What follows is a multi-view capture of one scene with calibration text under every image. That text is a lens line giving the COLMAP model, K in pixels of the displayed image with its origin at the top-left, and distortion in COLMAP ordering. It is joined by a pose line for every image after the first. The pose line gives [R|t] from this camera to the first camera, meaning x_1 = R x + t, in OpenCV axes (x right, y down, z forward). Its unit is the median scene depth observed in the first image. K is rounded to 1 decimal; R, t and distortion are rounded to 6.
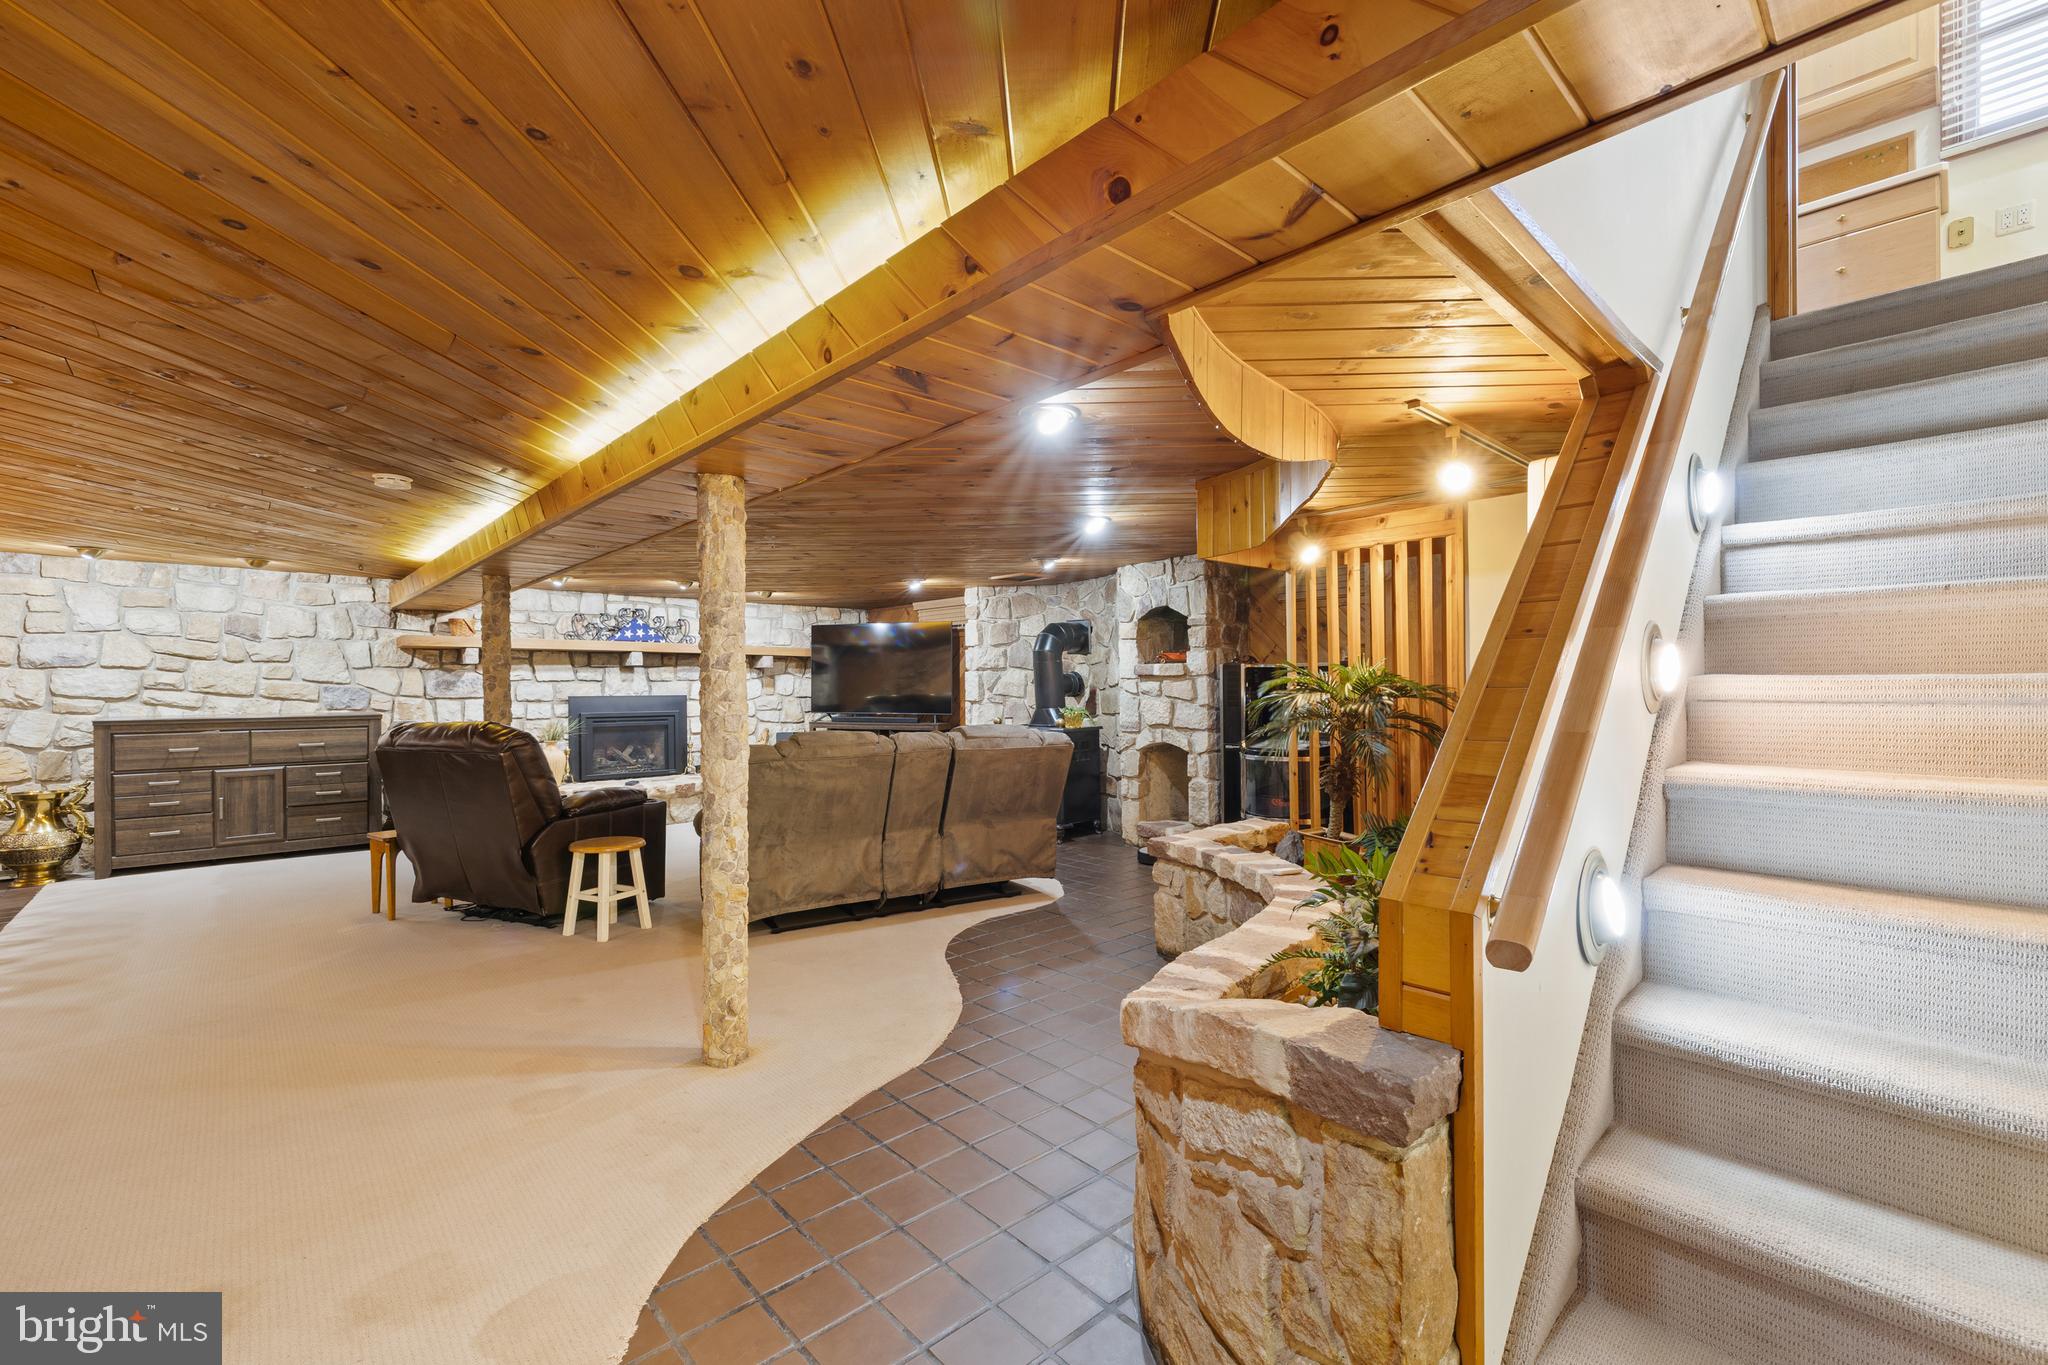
lens RADIAL K [[873.1, 0, 1003.6], [0, 873.1, 689.6], [0, 0, 1]] dist [0.001754, -0.000596]
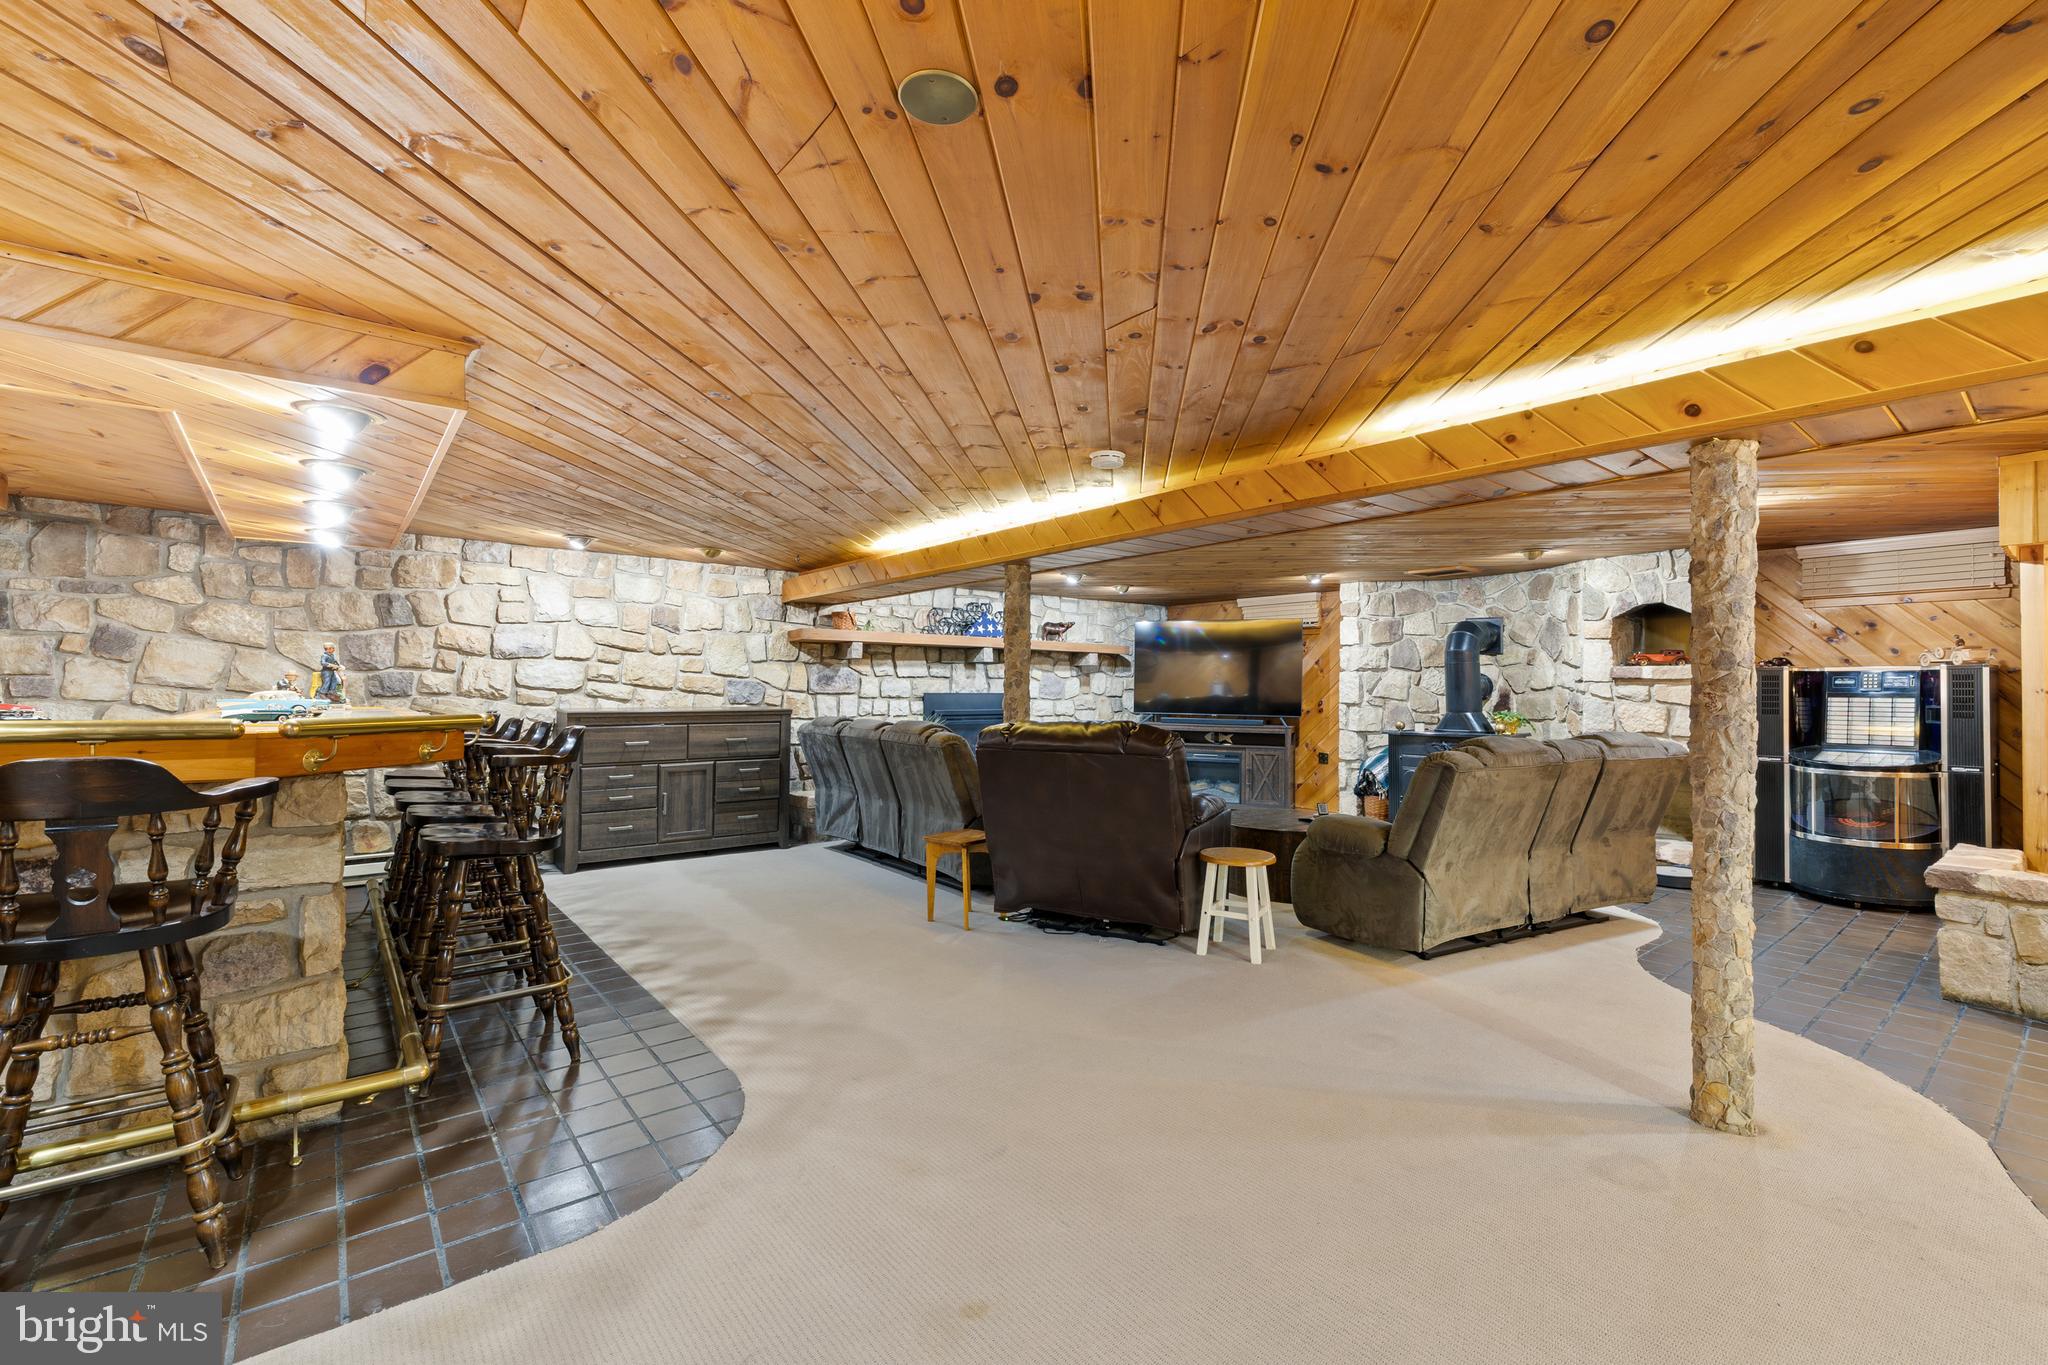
lens RADIAL K [[873.1, 0, 986.6], [0, 873.1, 685.7], [0, 0, 1]] dist [0.001754, -0.000596]
pose [[0.997816, 0.012292, -0.064894, -0.439762], [-0.012559, 0.999914, -0.003706, 0.002781], [0.064842, 0.004513, 0.997885, 0.042981]]
